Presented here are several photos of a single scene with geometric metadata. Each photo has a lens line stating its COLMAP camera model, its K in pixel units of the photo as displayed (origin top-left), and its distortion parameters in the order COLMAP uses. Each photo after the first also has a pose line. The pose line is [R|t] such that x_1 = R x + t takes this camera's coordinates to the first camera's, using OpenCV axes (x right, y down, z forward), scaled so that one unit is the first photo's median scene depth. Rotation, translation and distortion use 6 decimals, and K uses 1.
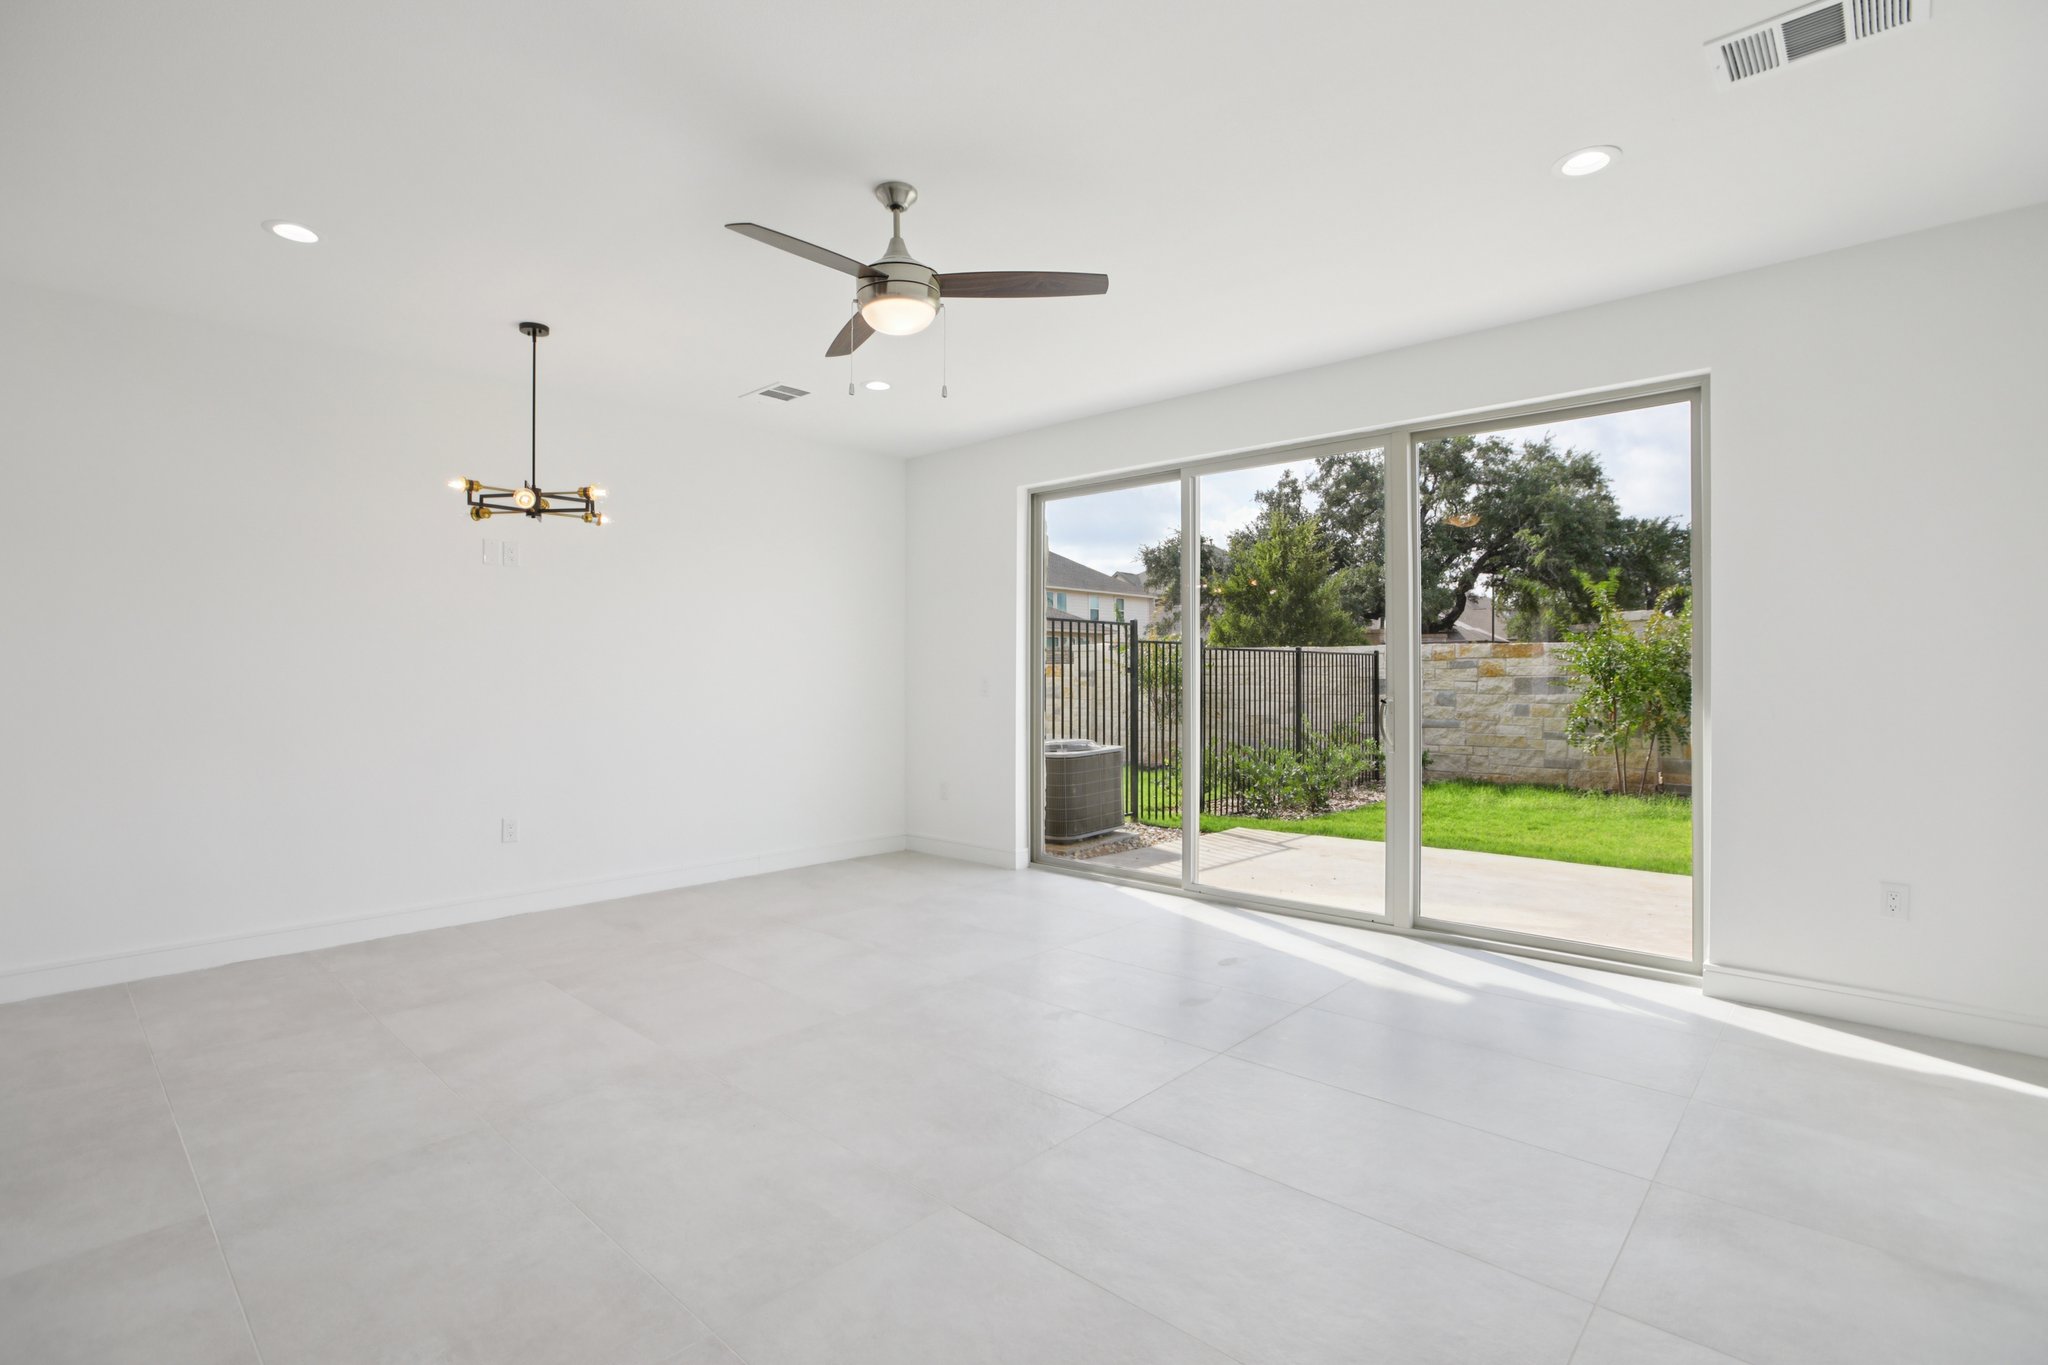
lens RADIAL K [[965.6, 0, 1016.1], [0, 965.6, 673.7], [0, 0, 1]] dist [-0.049672, 0.019880]
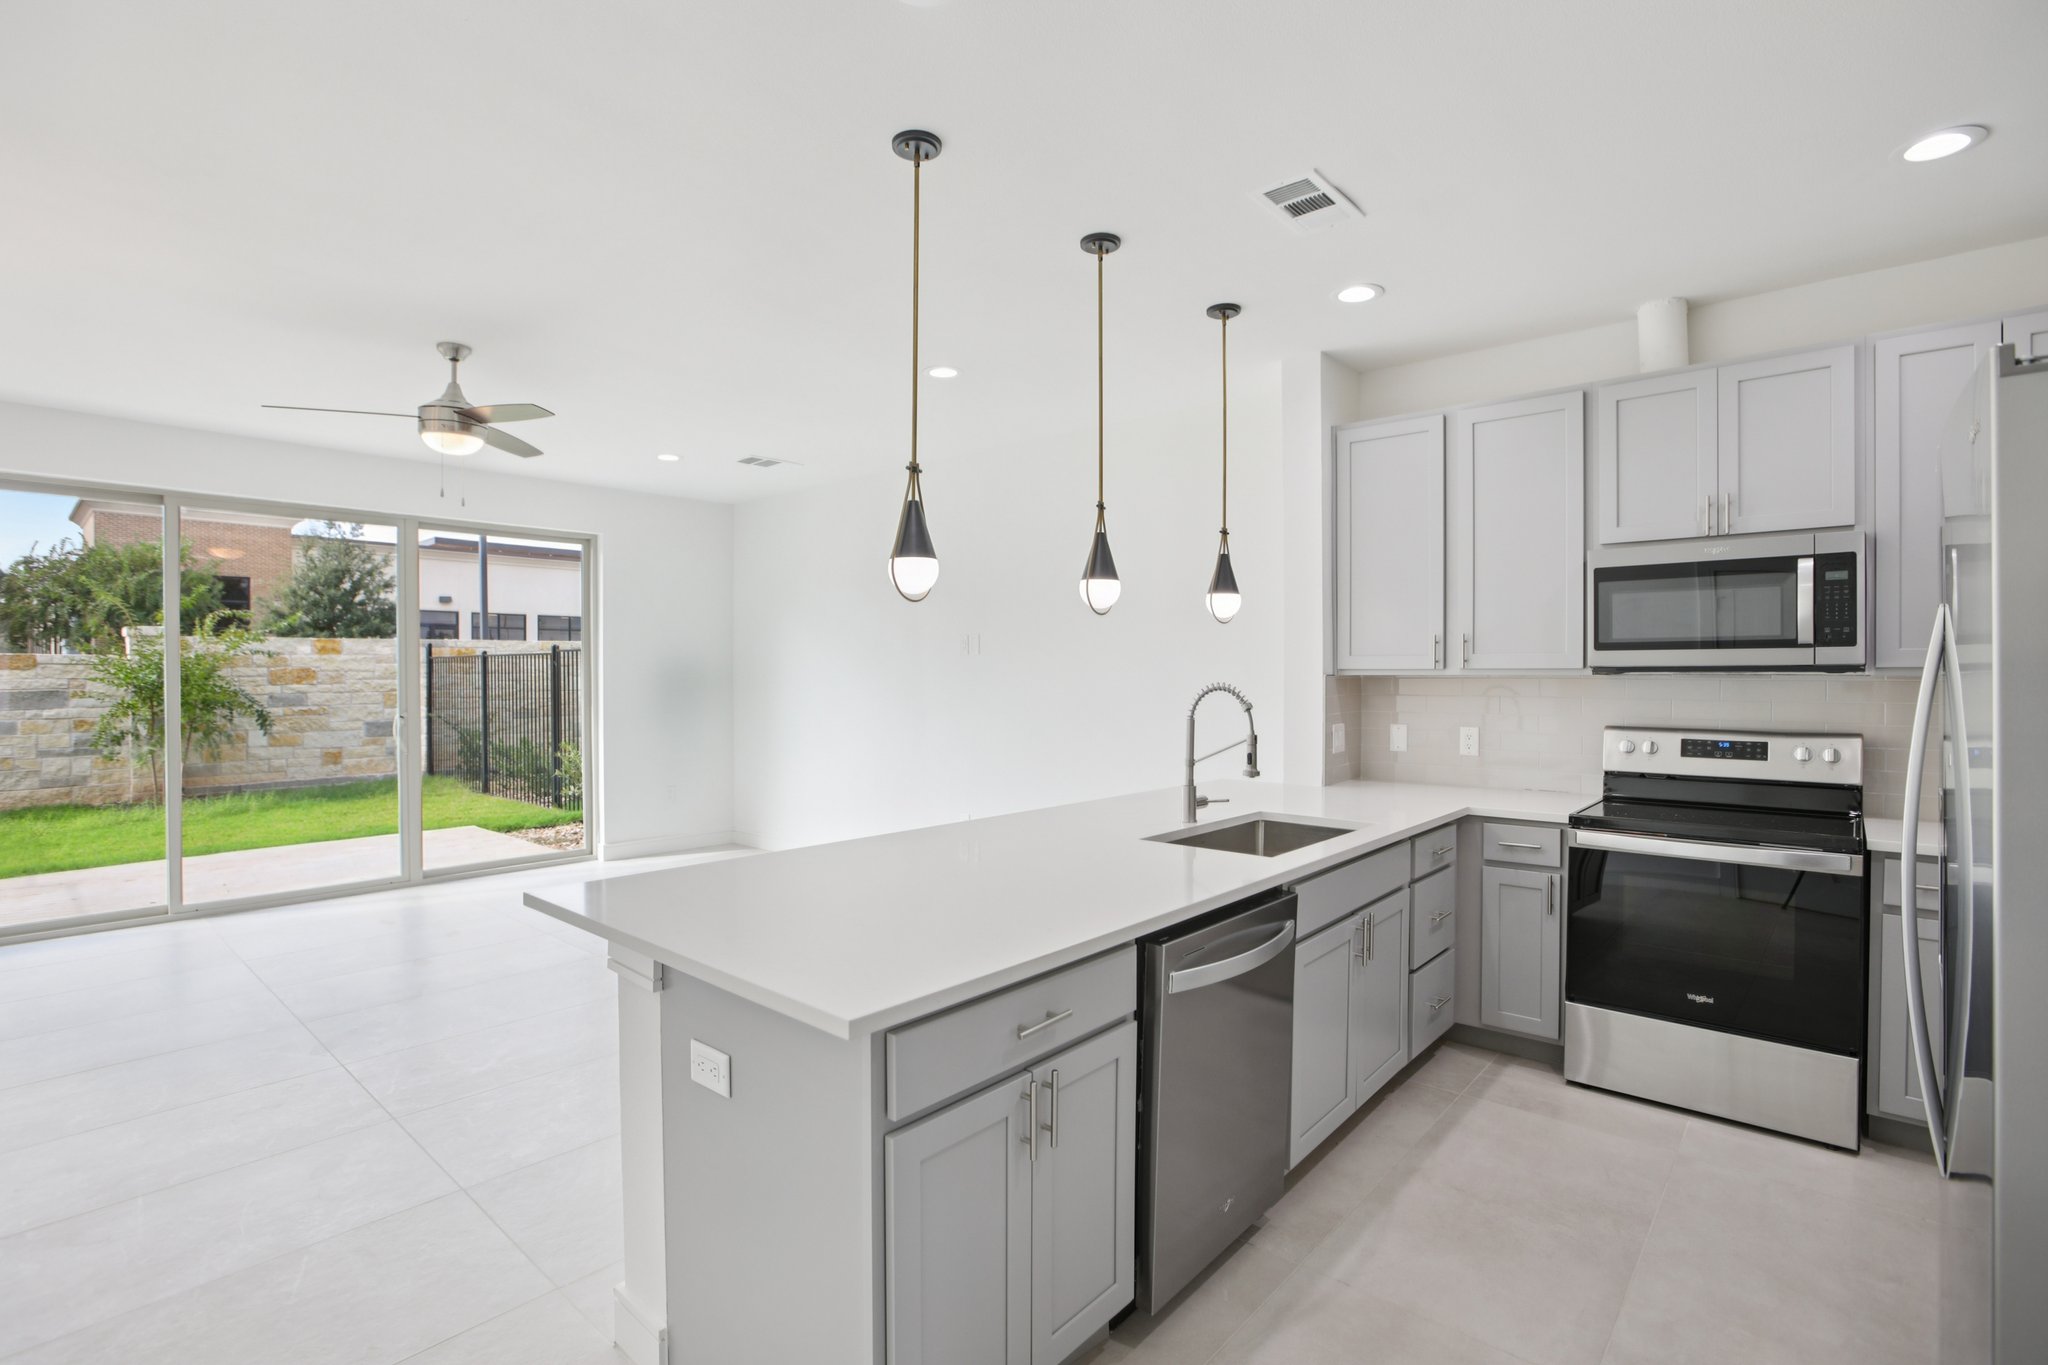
lens RADIAL K [[965.6, 0, 1016.1], [0, 965.6, 673.7], [0, 0, 1]] dist [-0.049672, 0.019880]
pose [[-0.009181, -0.003395, 0.999952, -0.350476], [0.004165, 0.999985, 0.003434, -0.011929], [-0.999949, 0.004197, -0.009167, 0.053852]]
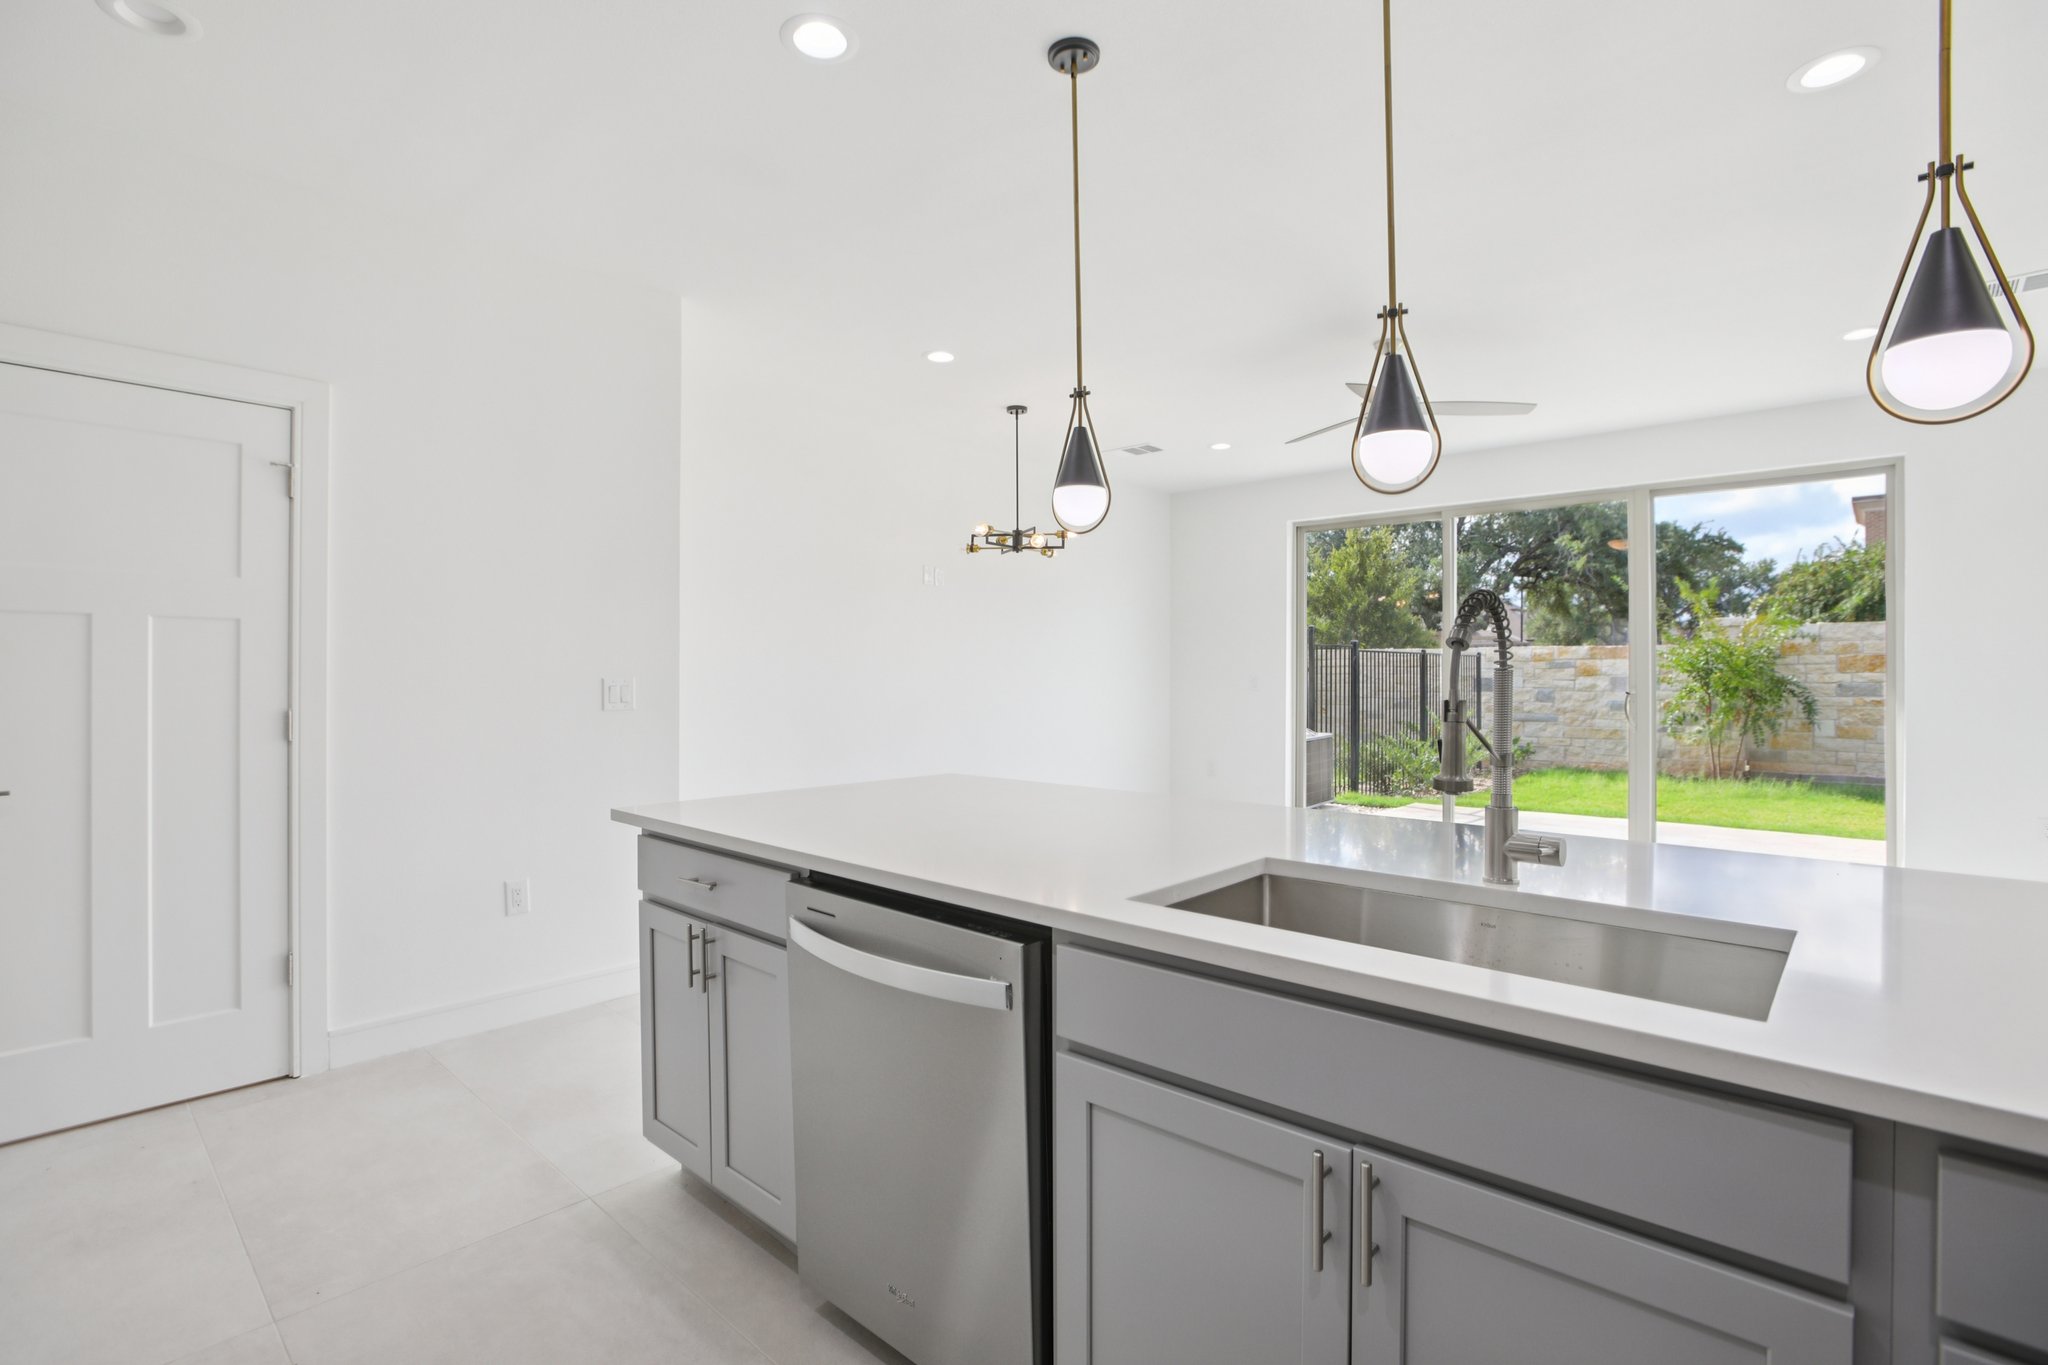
lens RADIAL K [[965.6, 0, 1016.1], [0, 965.6, 673.7], [0, 0, 1]] dist [-0.049672, 0.019880]
pose [[0.999998, -0.001306, -0.001222, -0.167524], [0.001305, 0.999999, -0.000661, 0.000588], [0.001223, 0.000660, 0.999999, -0.109680]]
